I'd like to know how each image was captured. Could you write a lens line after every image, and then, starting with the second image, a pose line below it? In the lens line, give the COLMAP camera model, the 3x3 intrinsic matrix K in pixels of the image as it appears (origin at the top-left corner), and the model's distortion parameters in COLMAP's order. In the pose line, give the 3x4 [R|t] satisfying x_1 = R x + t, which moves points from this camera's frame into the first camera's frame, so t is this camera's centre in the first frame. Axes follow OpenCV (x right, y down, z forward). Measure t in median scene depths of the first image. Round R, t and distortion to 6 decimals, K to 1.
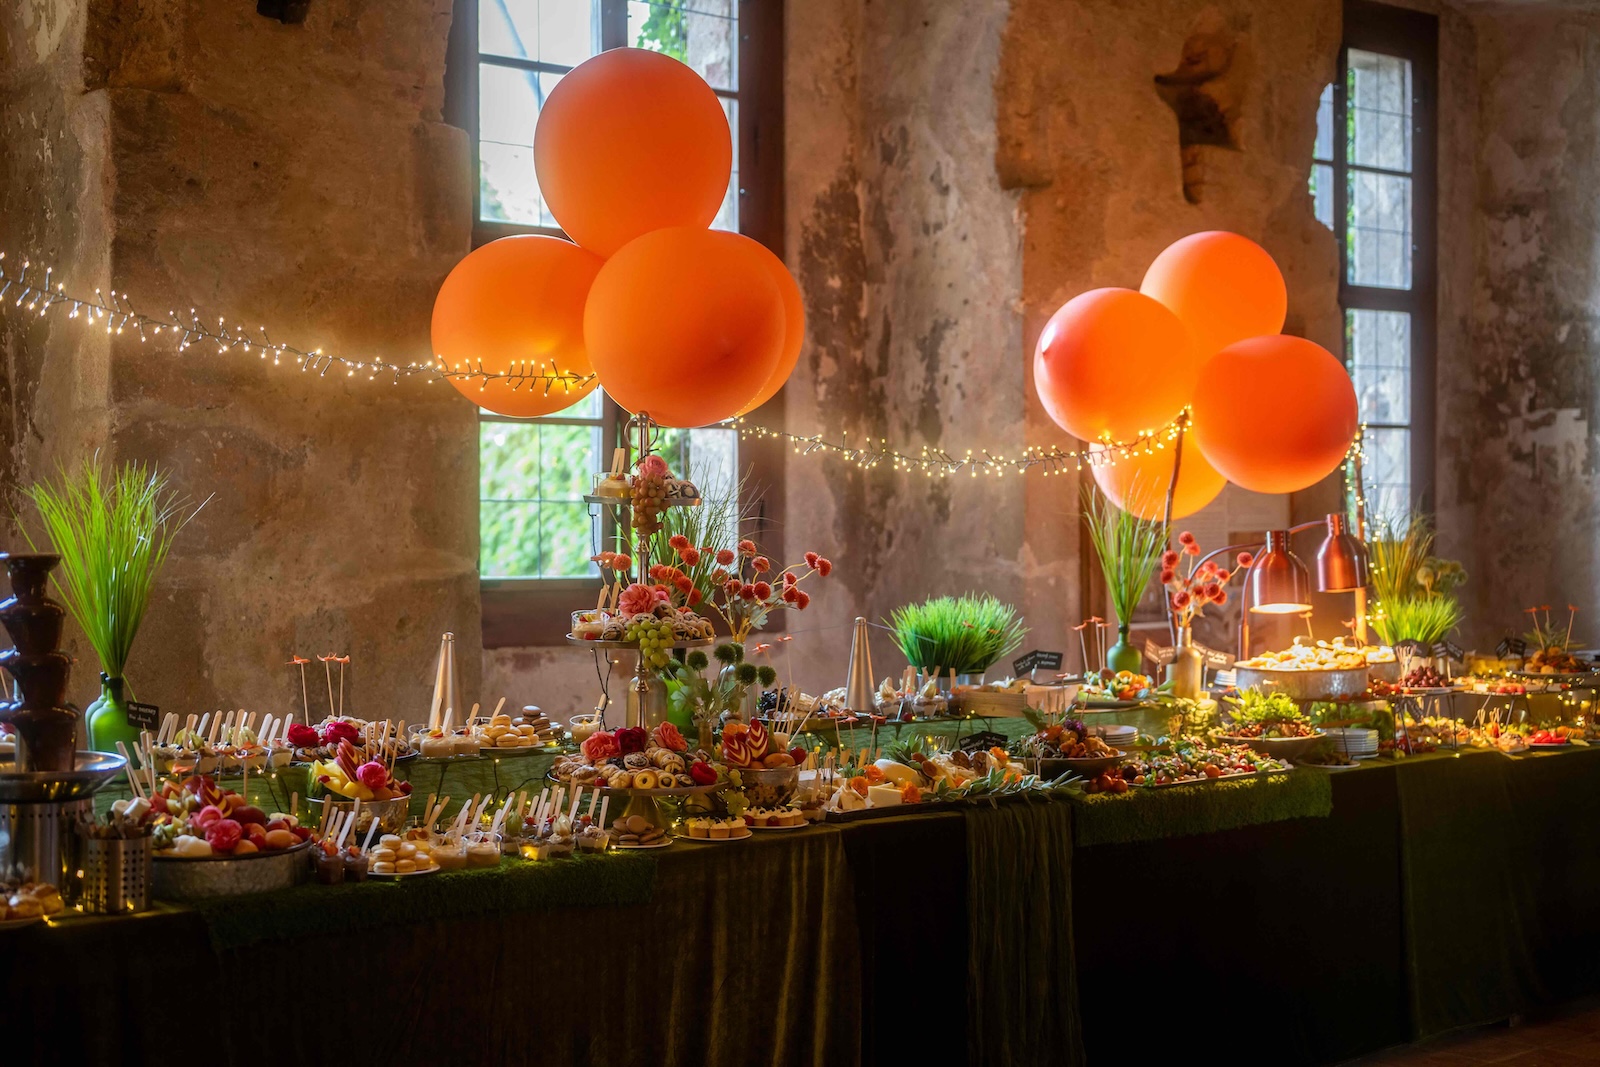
lens RADIAL K [[2392.9, 0, 854.7], [0, 2392.9, 523.9], [0, 0, 1]] dist [0.018407, 0.000000]
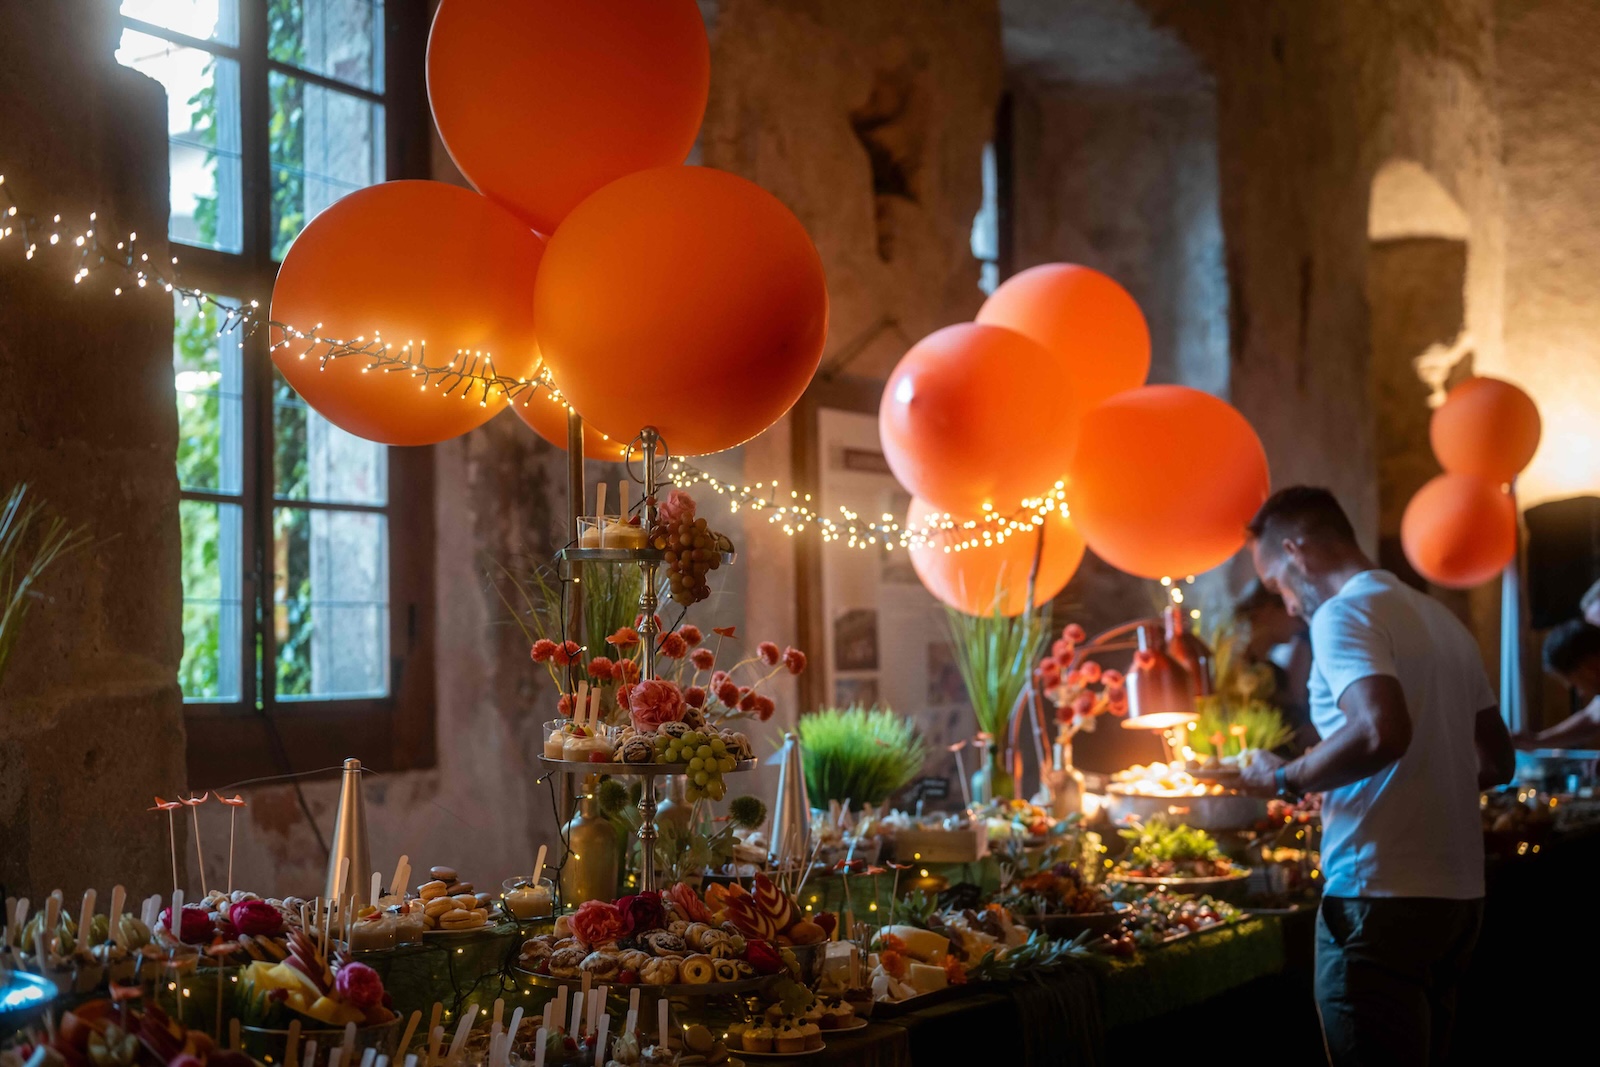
lens RADIAL K [[2392.9, 0, 753.1], [0, 2392.9, 570.1], [0, 0, 1]] dist [0.018407, 0.000000]
pose [[0.962922, 0.000616, 0.269779, -0.188732], [0.010963, 0.999082, -0.041412, 0.017279], [-0.269557, 0.042834, 0.962031, 0.260059]]
